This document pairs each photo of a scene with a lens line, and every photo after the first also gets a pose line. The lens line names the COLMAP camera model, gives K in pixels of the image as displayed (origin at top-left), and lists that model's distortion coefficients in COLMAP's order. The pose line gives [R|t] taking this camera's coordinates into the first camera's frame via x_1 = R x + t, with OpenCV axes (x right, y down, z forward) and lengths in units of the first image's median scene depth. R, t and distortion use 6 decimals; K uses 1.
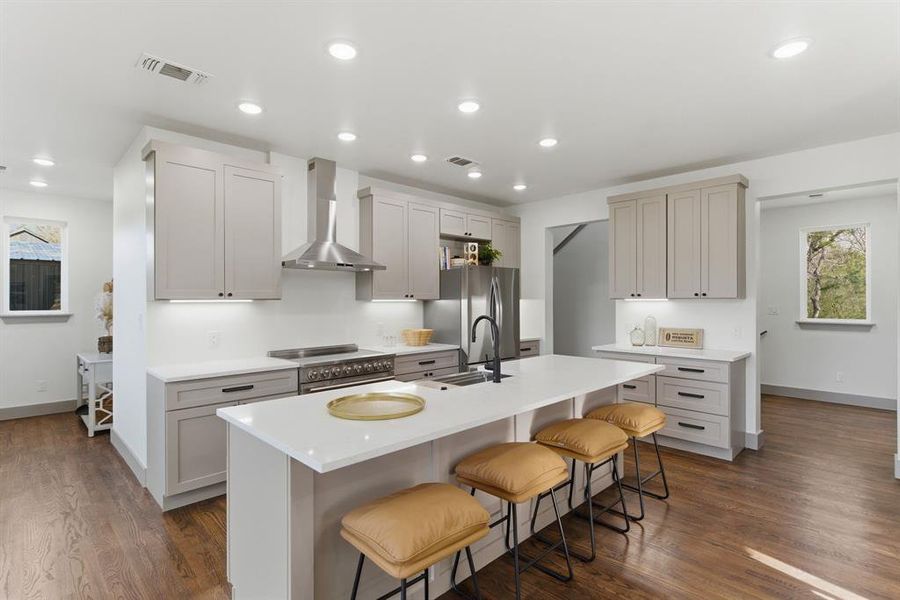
lens RADIAL K [[448.7, 0, 425.4], [0, 448.7, 297.0], [0, 0, 1]] dist [-0.000295, -0.000231]
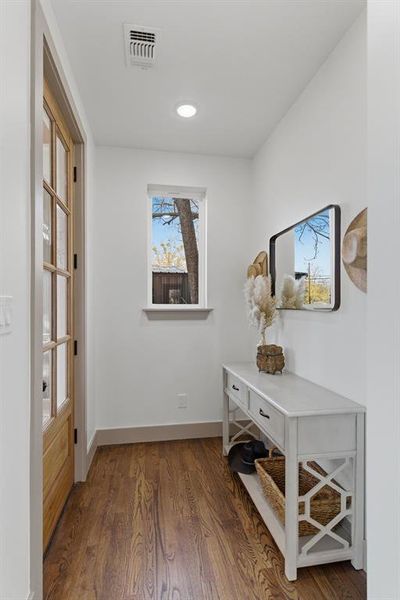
lens RADIAL K [[284.8, 0, 200.0], [0, 284.8, 300.0], [0, 0, 1]] dist [0.004935, -0.000143]
pose [[0.841418, -0.006210, -0.540349, -0.571666], [0.003967, 0.999978, -0.005316, 0.026595], [0.540370, 0.002329, 0.841424, 0.607252]]
